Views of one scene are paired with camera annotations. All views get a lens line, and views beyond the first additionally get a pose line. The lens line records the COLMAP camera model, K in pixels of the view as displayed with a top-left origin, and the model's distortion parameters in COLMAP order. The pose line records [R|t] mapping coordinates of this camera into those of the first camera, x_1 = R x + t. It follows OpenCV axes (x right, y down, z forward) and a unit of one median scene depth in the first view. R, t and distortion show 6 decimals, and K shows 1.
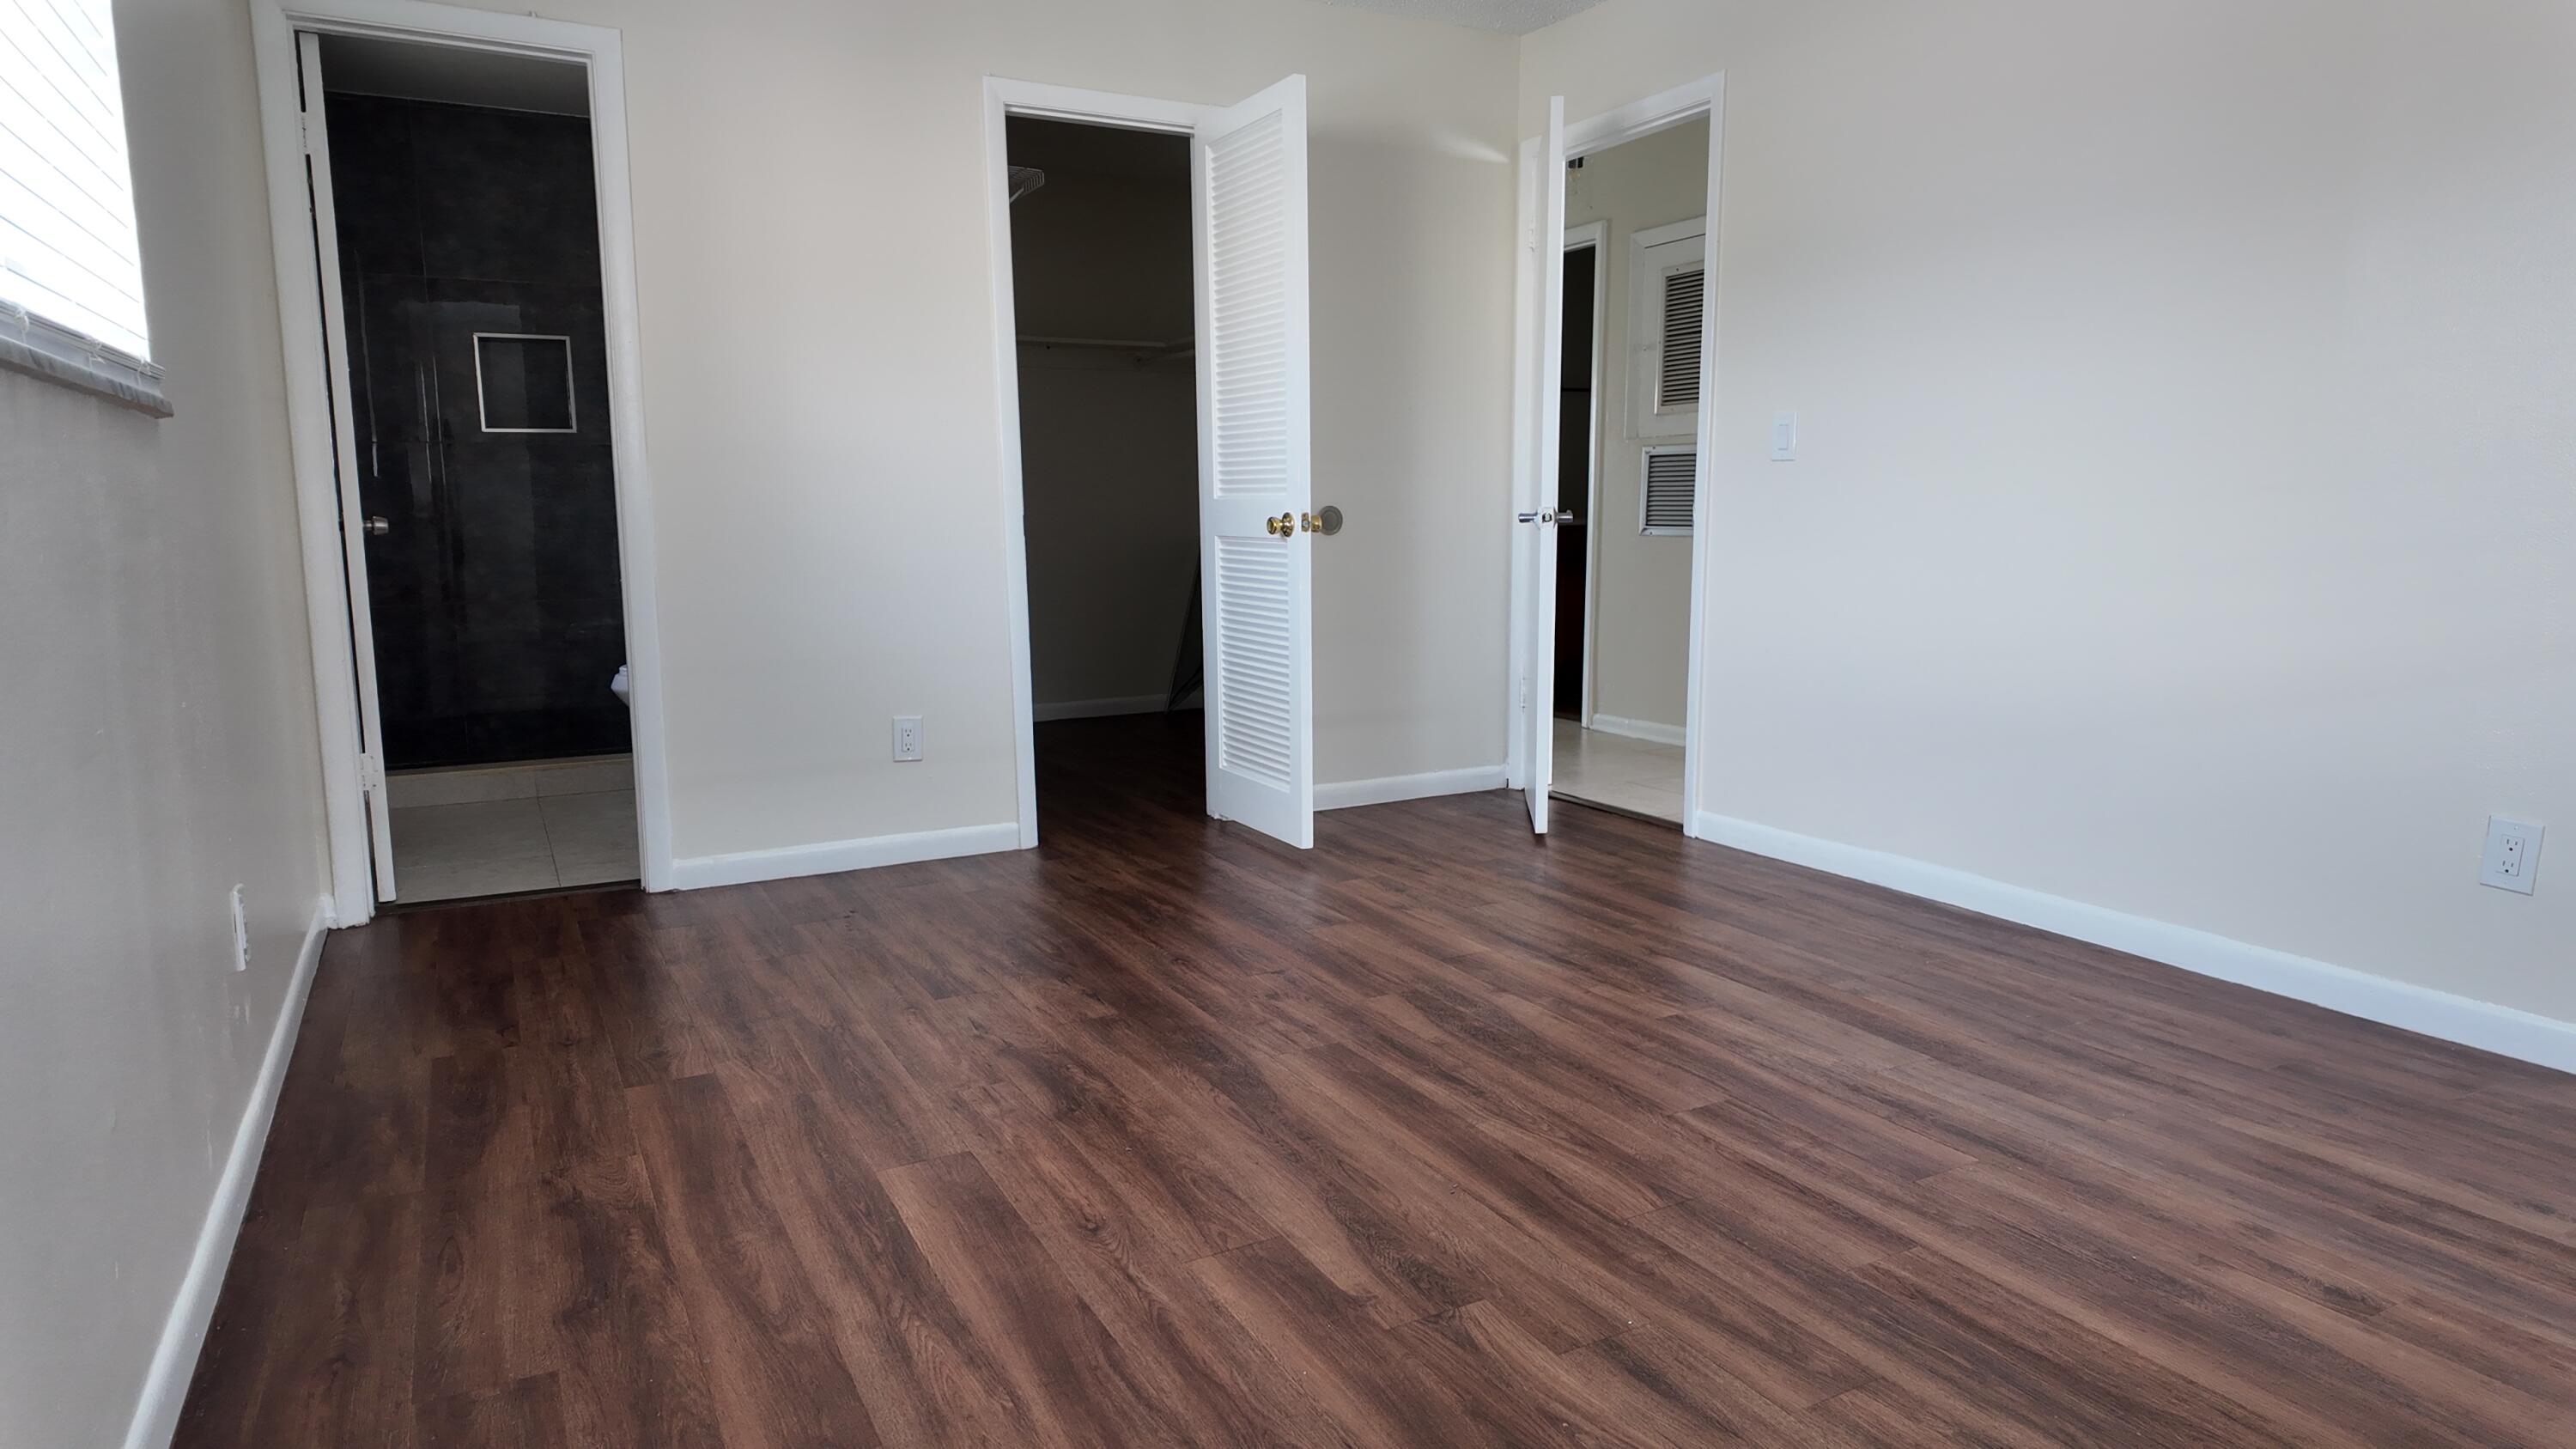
lens RADIAL K [[1502.0, 0, 1294.9], [0, 1502.0, 722.1], [0, 0, 1]] dist [0.048911, -0.042902]
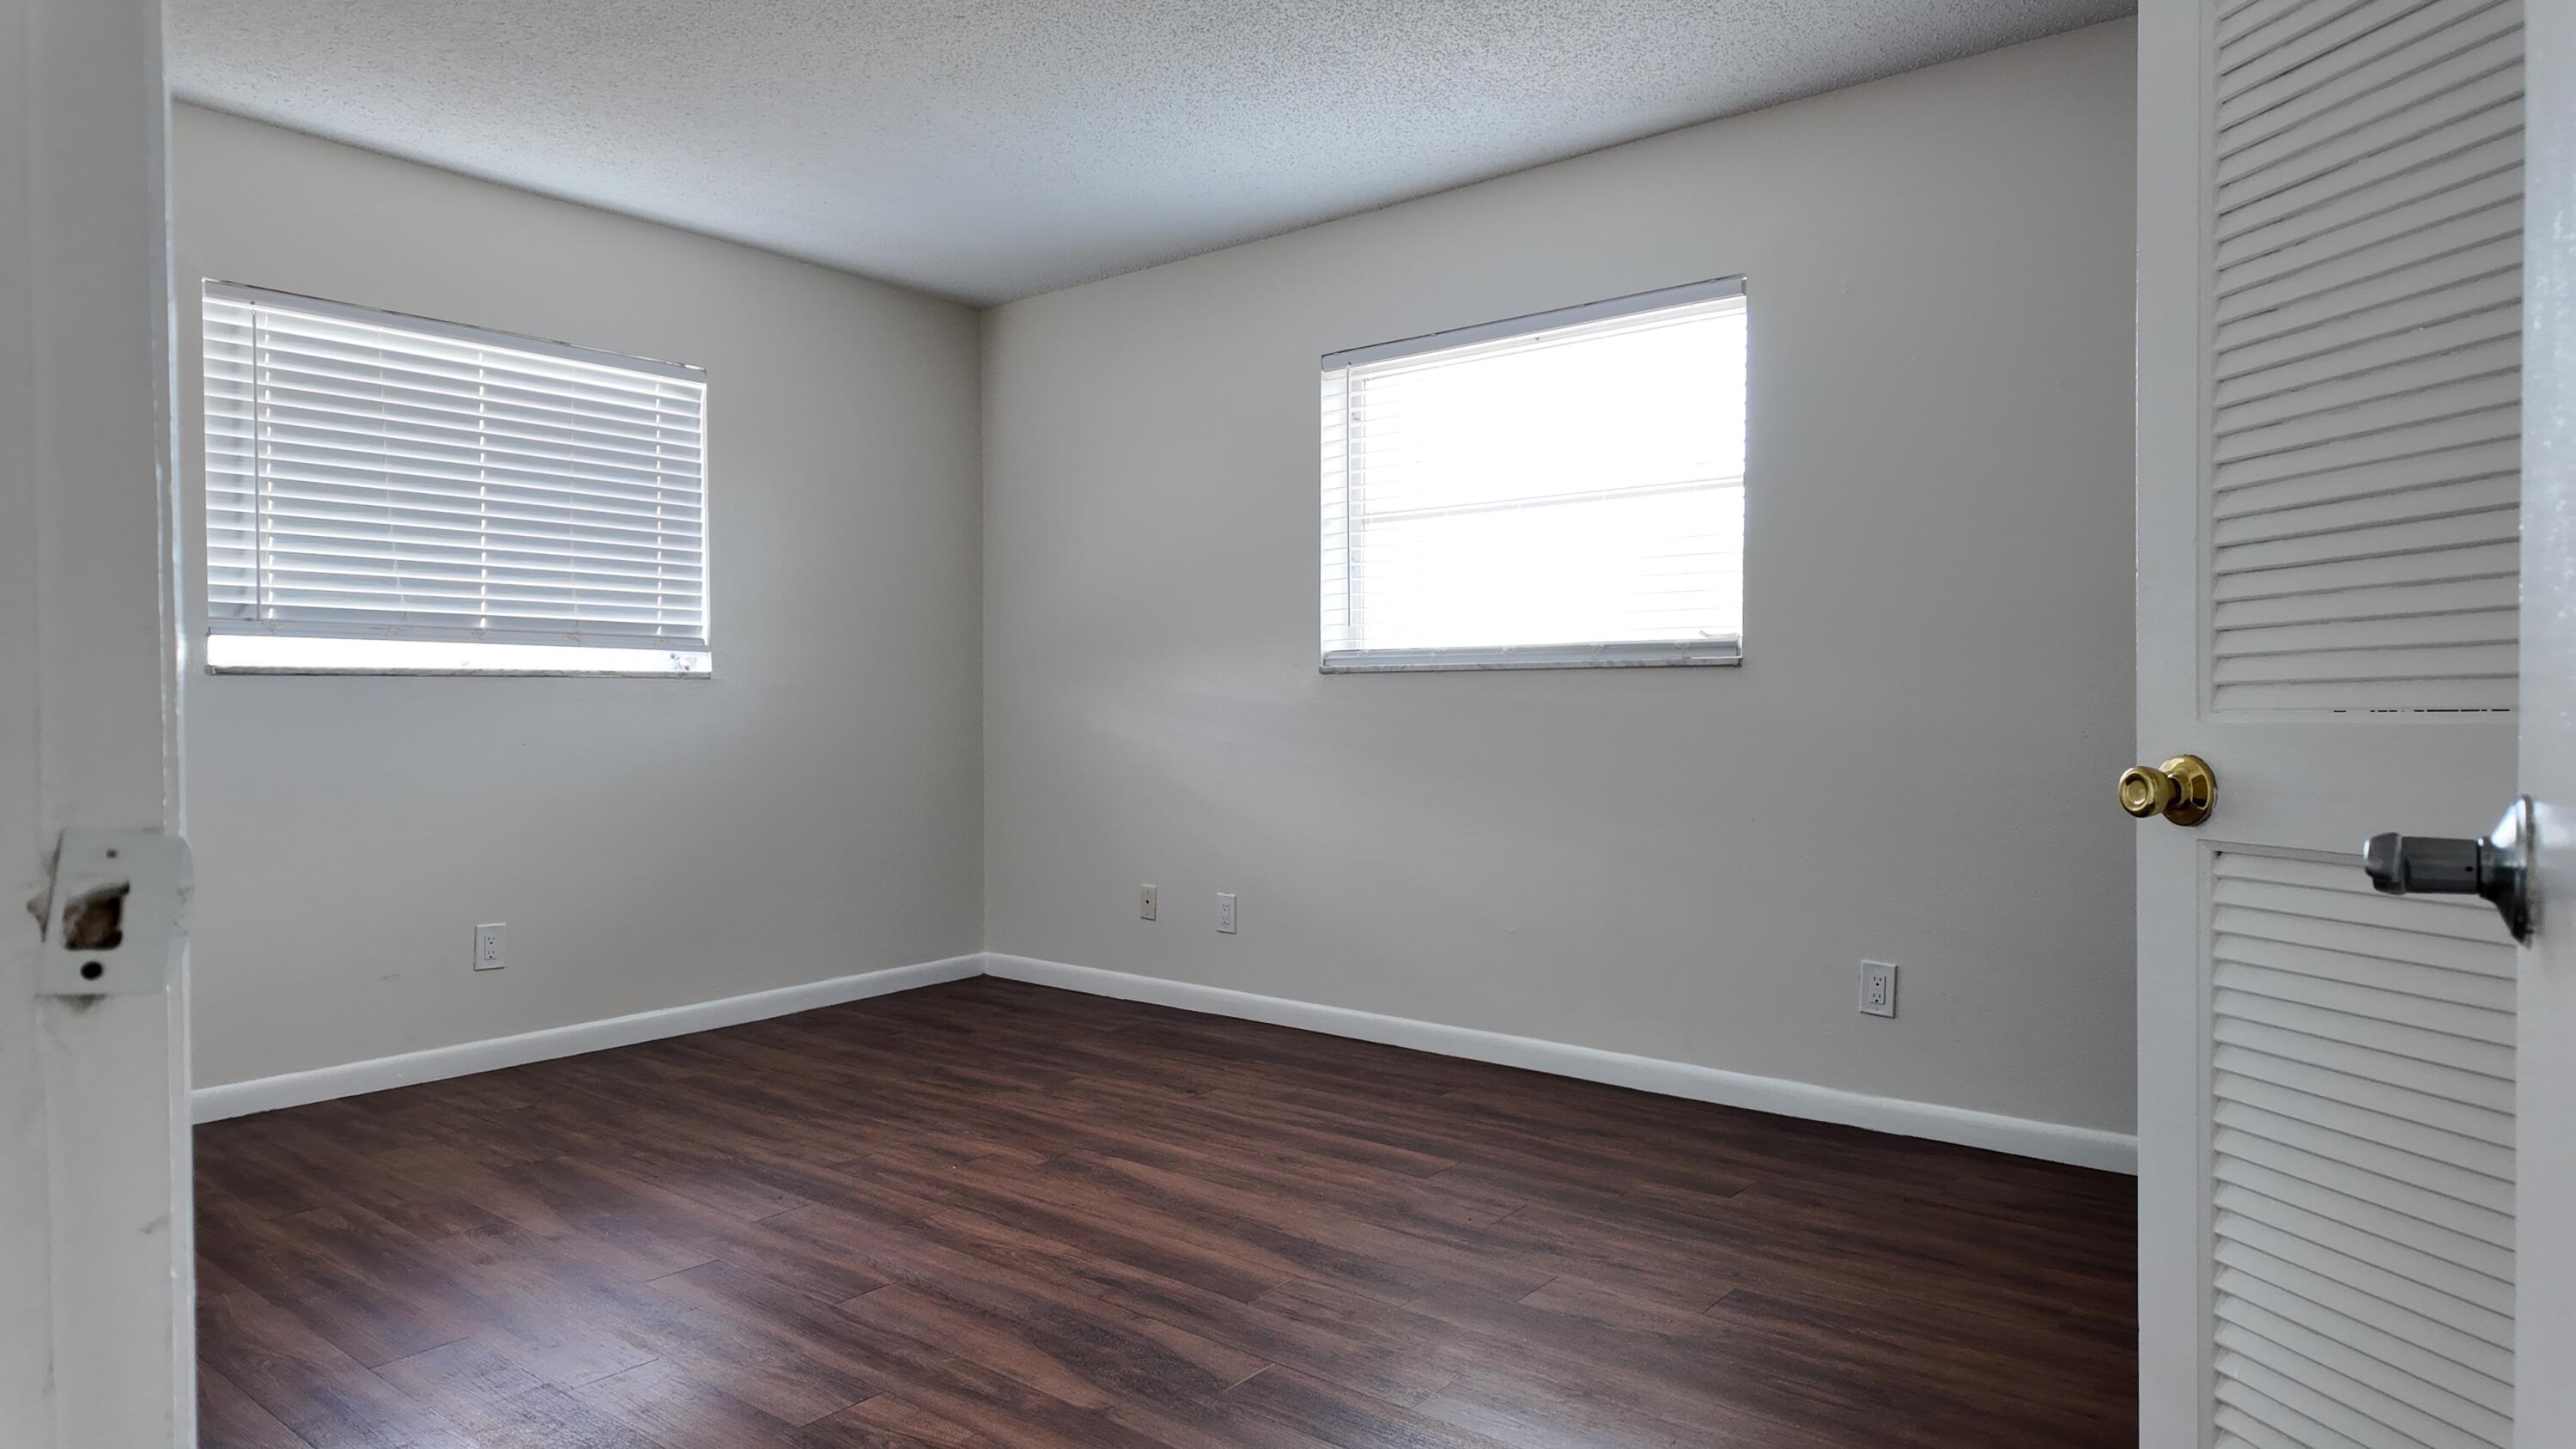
lens RADIAL K [[1502.0, 0, 1294.9], [0, 1502.0, 722.1], [0, 0, 1]] dist [0.048911, -0.042902]
pose [[-0.922540, 0.015981, -0.385571, 0.430392], [-0.045429, 0.987697, 0.149633, -0.339821], [0.383218, 0.155559, -0.910464, 2.192898]]
